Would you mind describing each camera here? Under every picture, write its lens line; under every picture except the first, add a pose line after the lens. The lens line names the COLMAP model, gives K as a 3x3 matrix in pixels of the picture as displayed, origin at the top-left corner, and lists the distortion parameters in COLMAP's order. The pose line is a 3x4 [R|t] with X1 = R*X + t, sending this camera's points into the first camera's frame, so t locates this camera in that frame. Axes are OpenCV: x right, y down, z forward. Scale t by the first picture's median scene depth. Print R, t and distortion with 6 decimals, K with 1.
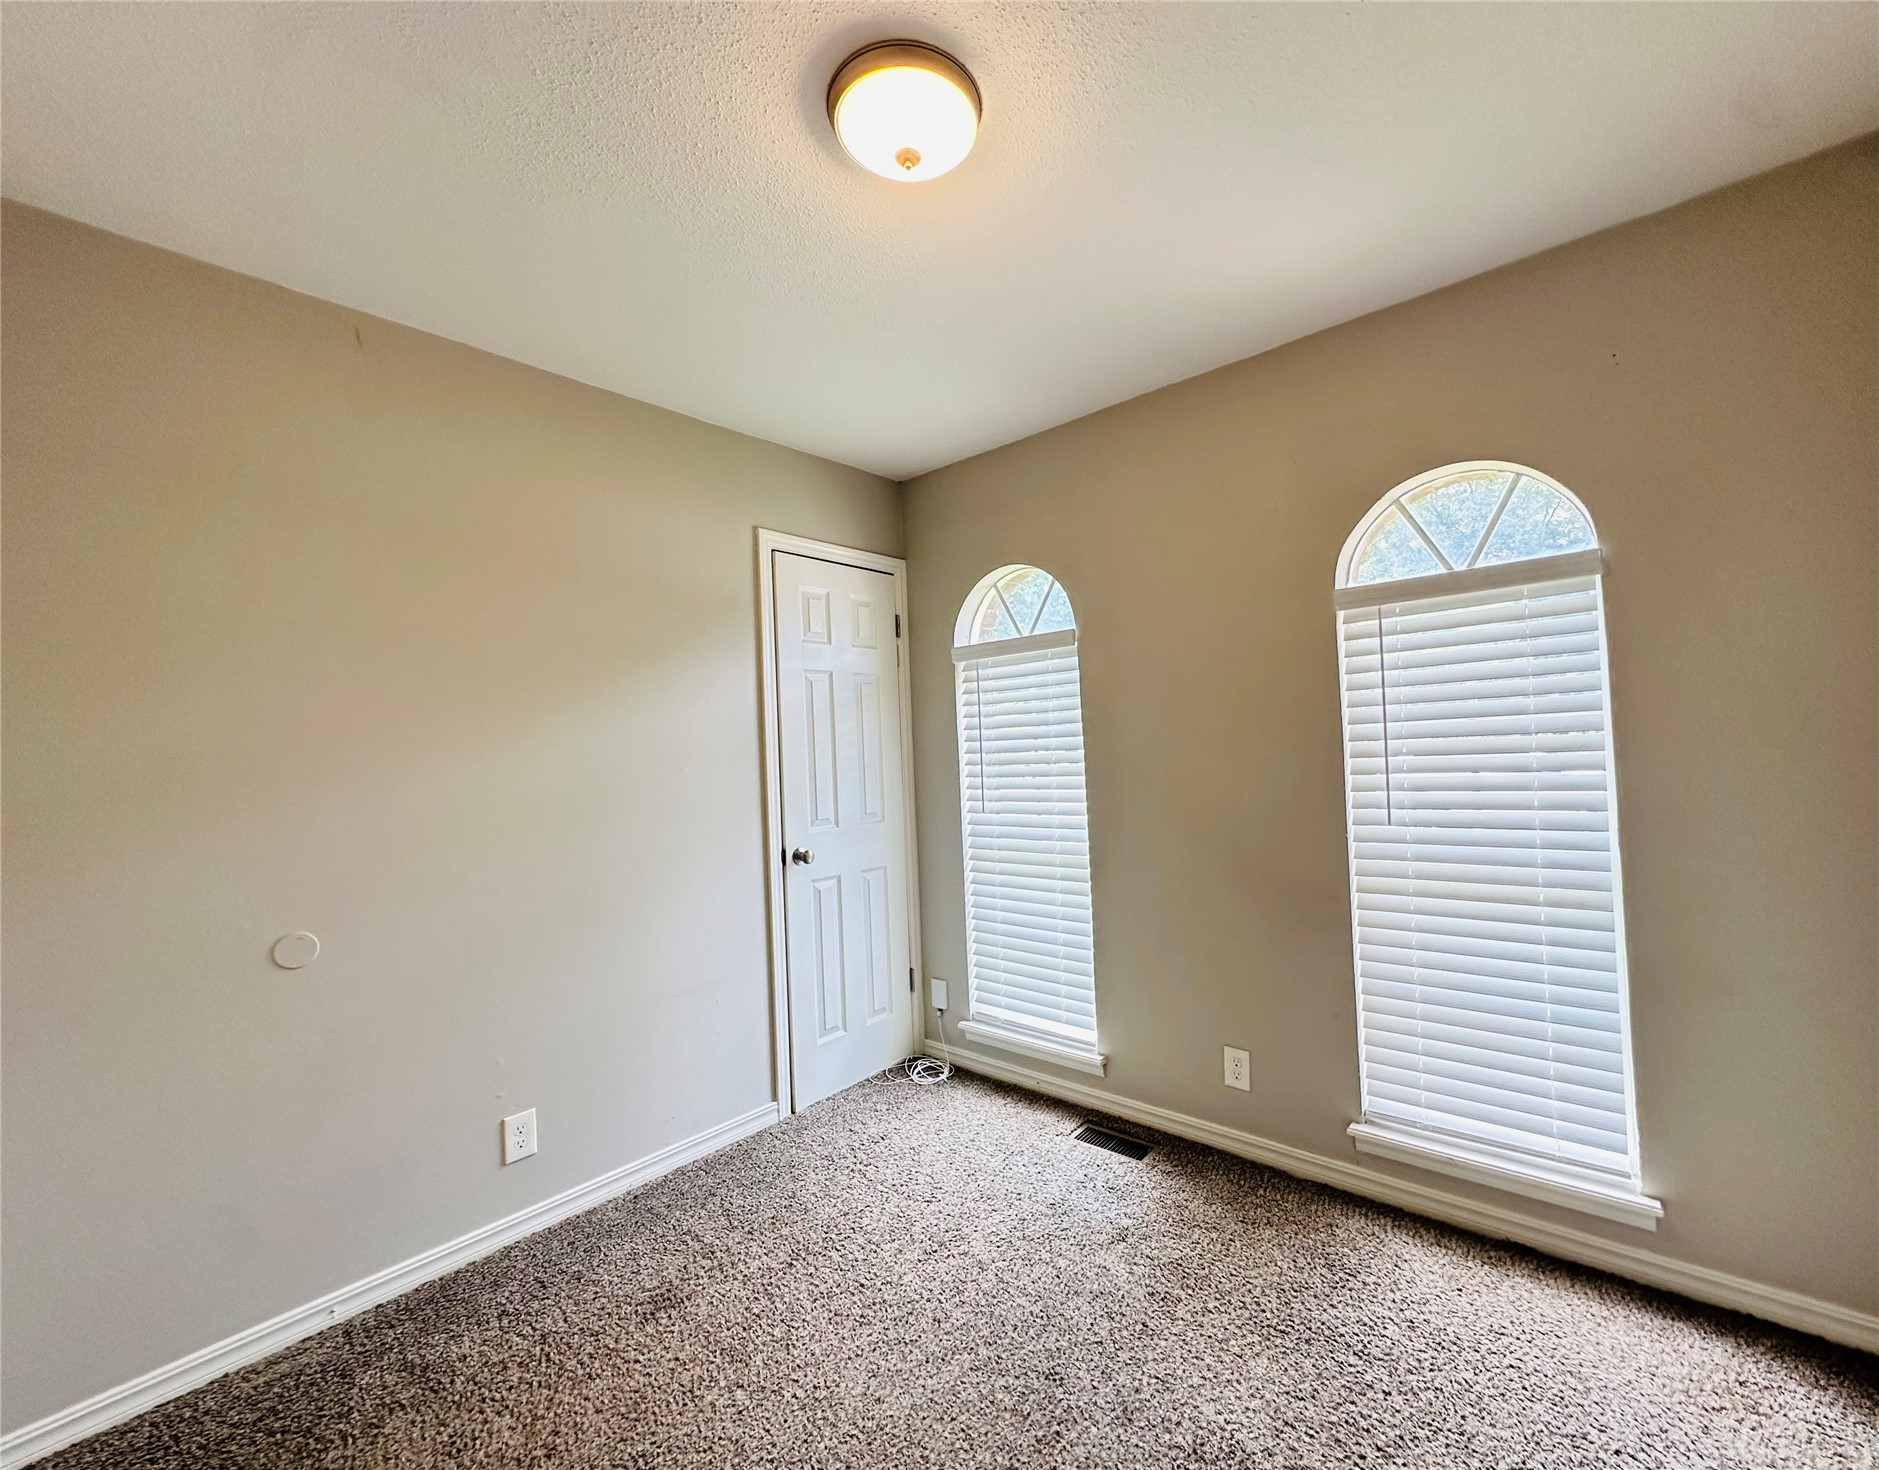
lens RADIAL K [[774.6, 0, 1010.0], [0, 774.6, 717.1], [0, 0, 1]] dist [0.000679, -0.000035]
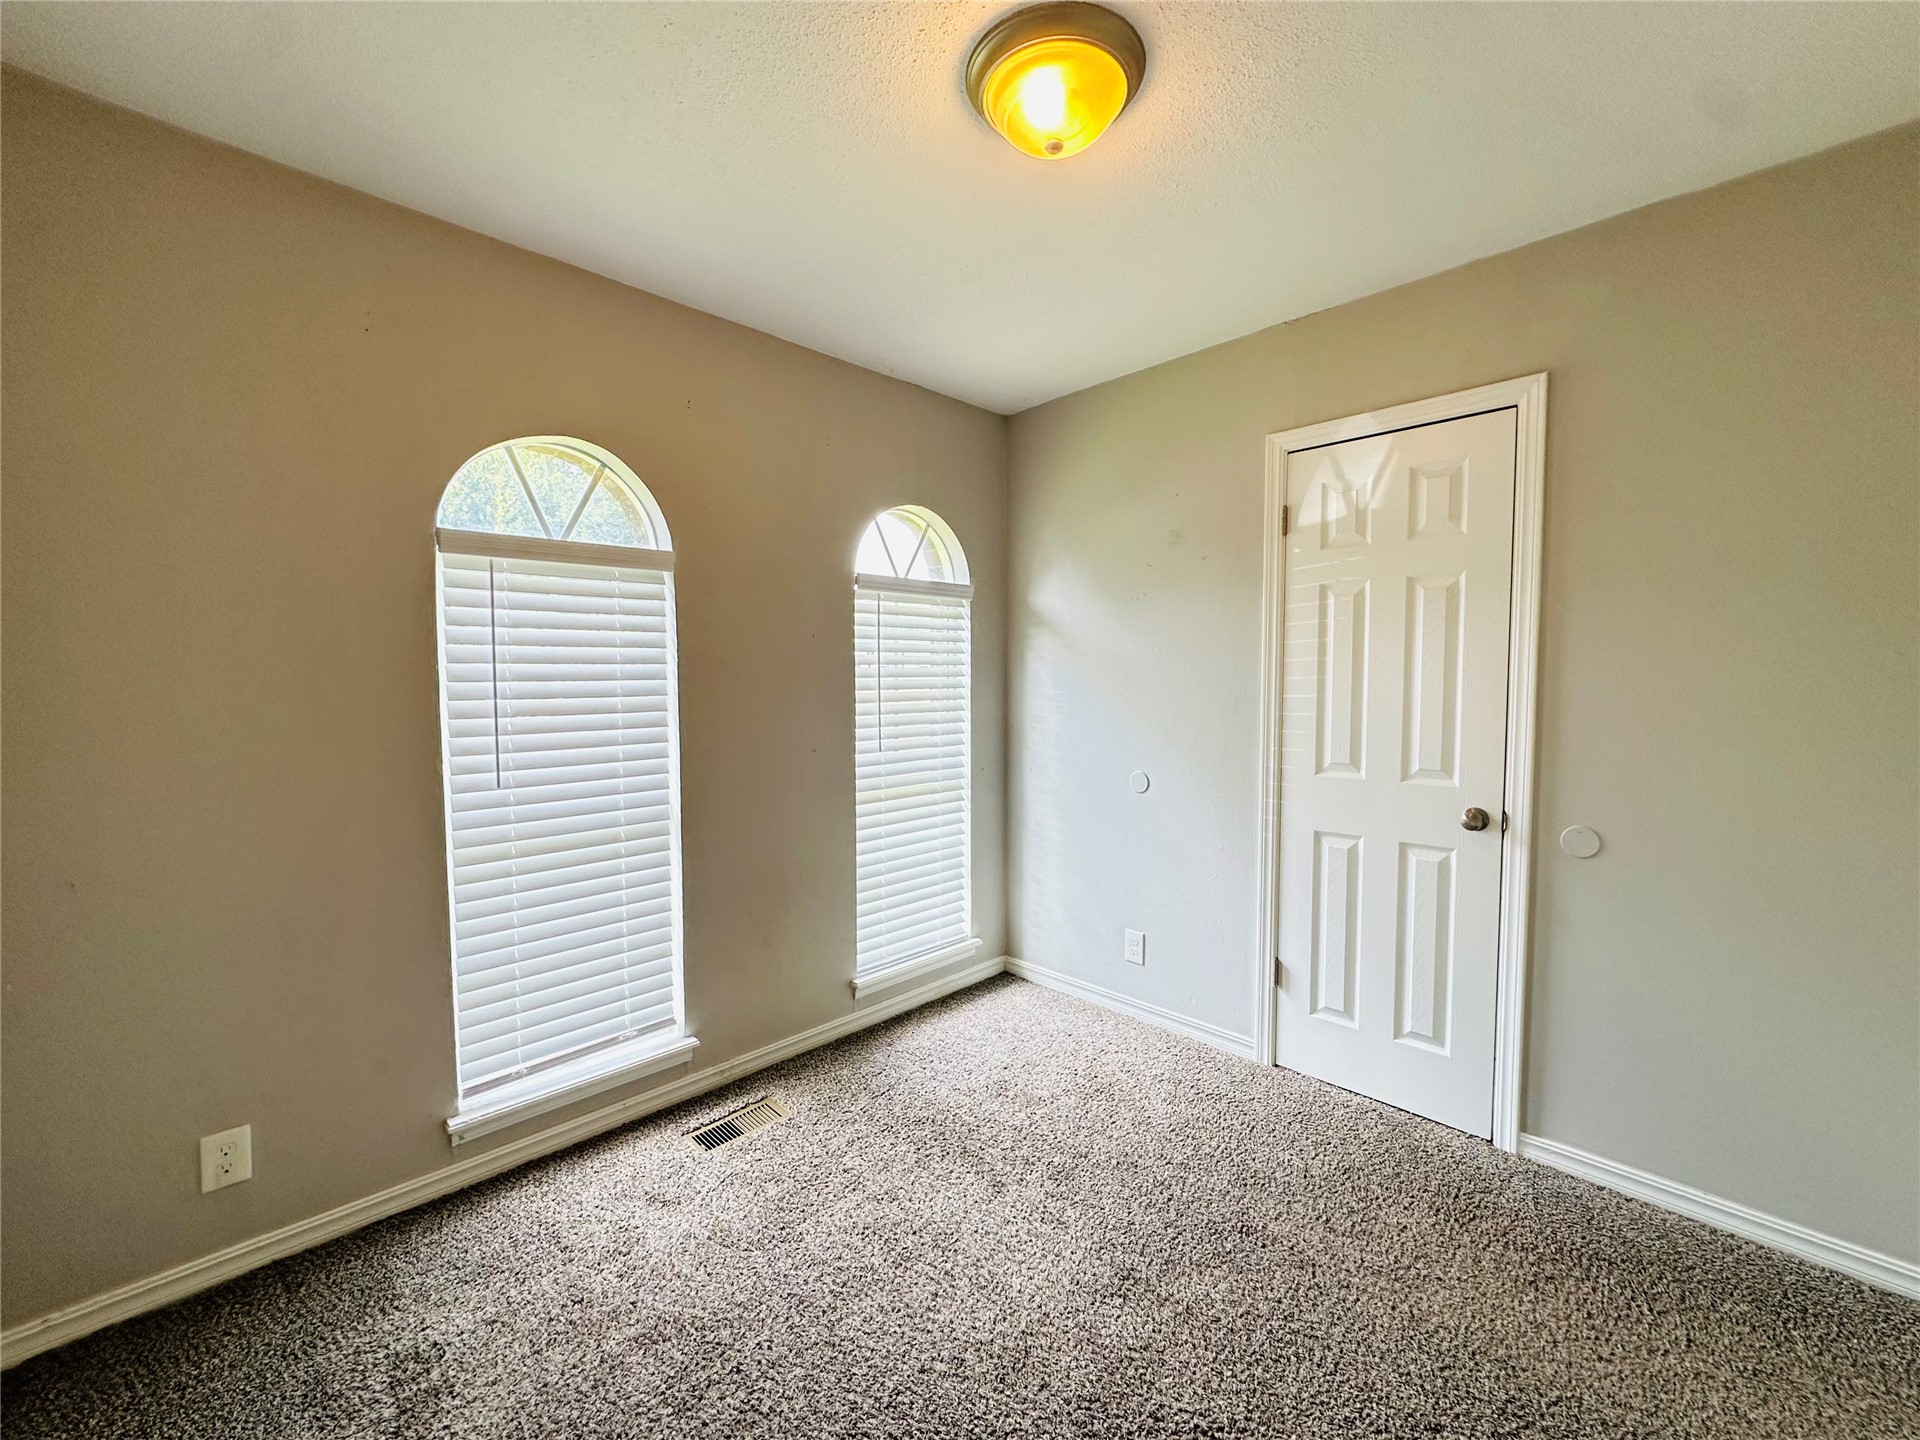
lens RADIAL K [[768.1, 0, 960.0], [0, 768.1, 720.0], [0, 0, 1]] dist [-0.001578, 0.000861]
pose [[0.116450, -0.010891, 0.993137, -0.930197], [-0.025629, 0.999574, 0.013966, 0.065231], [-0.992866, -0.027080, 0.116121, 0.773744]]
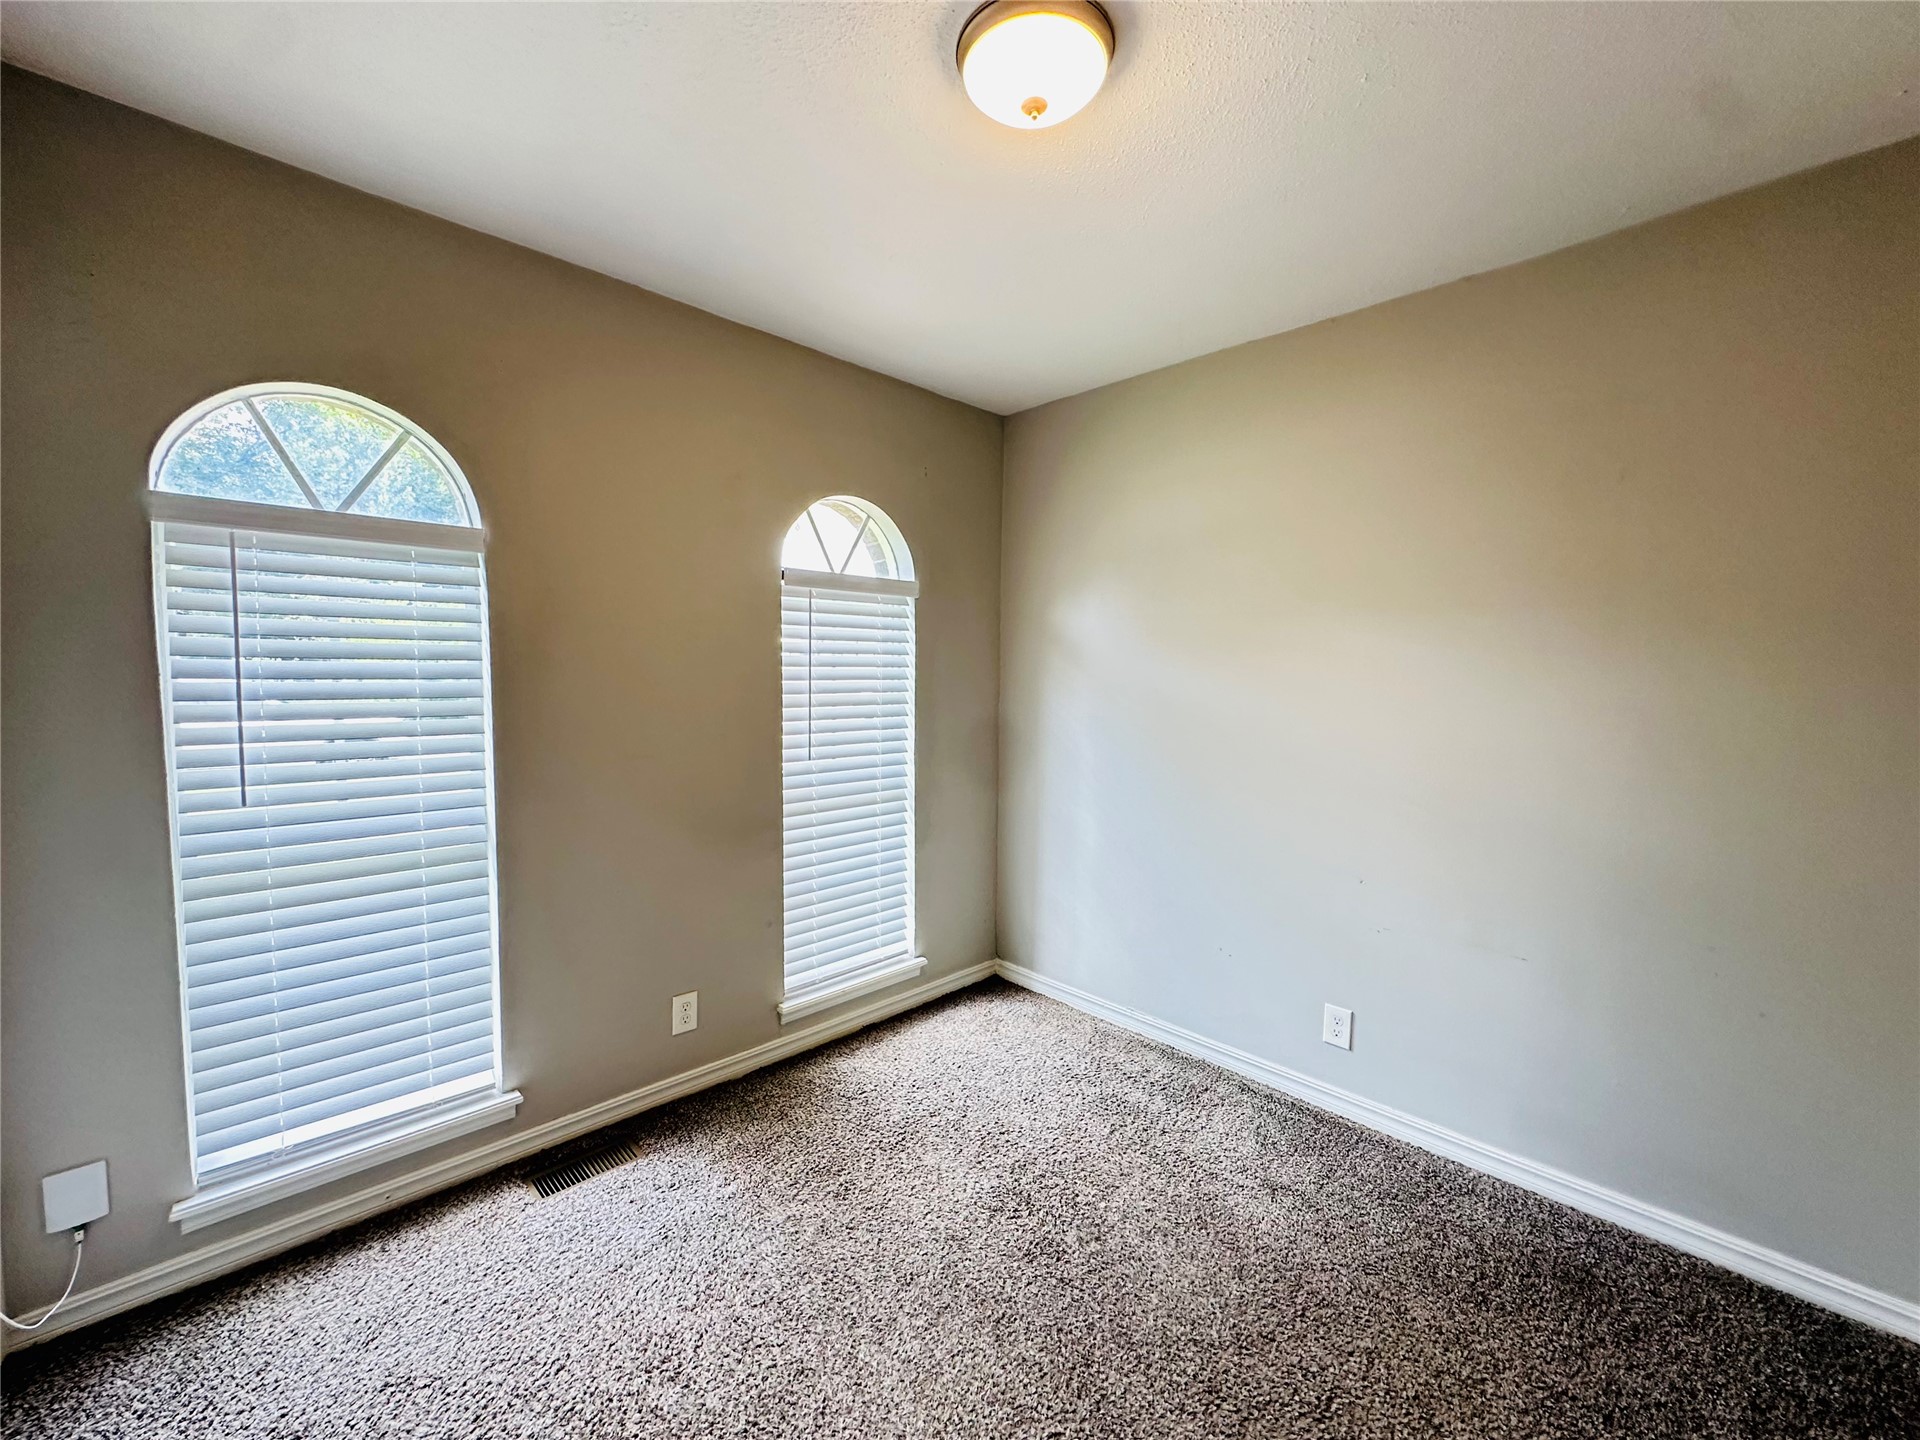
lens RADIAL K [[768.1, 0, 960.0], [0, 768.1, 720.0], [0, 0, 1]] dist [-0.001578, 0.000861]
pose [[0.119348, -0.004860, 0.992841, -0.499927], [-0.037138, 0.999266, 0.009356, 0.034810], [-0.992158, -0.037989, 0.119080, 0.404678]]
